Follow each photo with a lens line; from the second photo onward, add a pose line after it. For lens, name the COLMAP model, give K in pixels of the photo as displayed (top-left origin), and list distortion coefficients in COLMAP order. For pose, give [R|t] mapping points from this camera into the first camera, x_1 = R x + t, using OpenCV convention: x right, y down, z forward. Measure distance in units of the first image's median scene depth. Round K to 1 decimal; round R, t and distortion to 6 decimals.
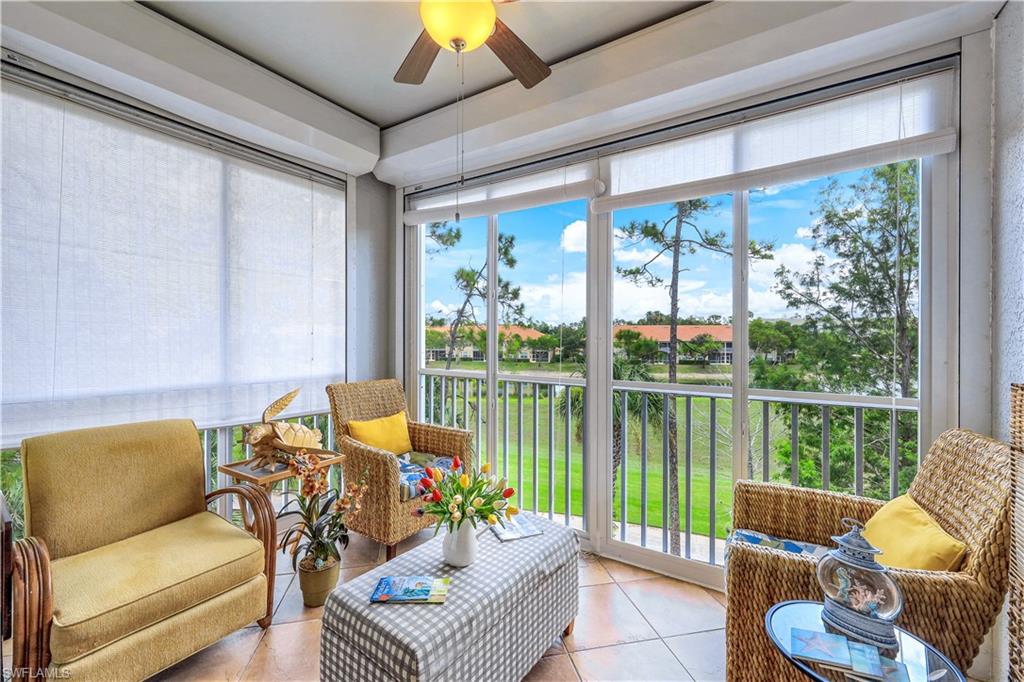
lens RADIAL K [[417.7, 0, 509.2], [0, 417.7, 334.3], [0, 0, 1]] dist [0.000522, 0.000053]
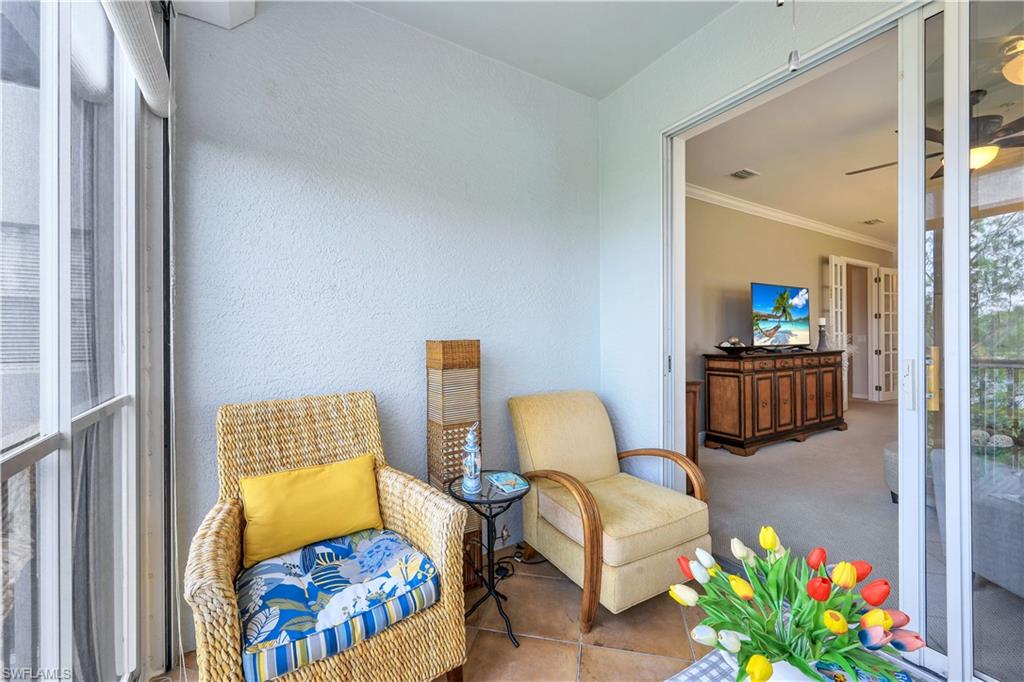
lens RADIAL K [[417.7, 0, 509.2], [0, 417.7, 334.3], [0, 0, 1]] dist [0.000522, 0.000053]
pose [[-0.904197, -0.009825, 0.427003, -0.004408], [-0.005300, 0.999917, 0.011785, 0.004325], [-0.427083, 0.008393, -0.904173, 0.235349]]
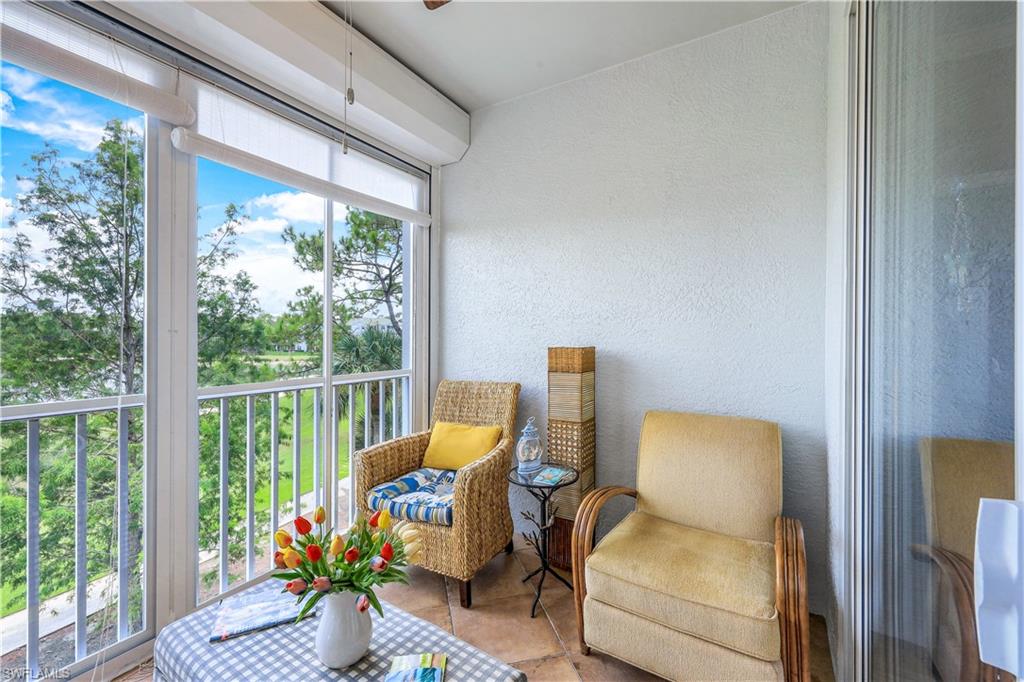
lens RADIAL K [[423.3, 0, 512.0], [0, 423.3, 341.0], [0, 0, 1]] dist [-0.000665, -0.000180]
pose [[-0.040959, -0.013962, 0.999063, -0.117726], [-0.002710, 0.999900, 0.013862, 0.003356], [-0.999157, -0.002140, -0.040993, 0.110918]]
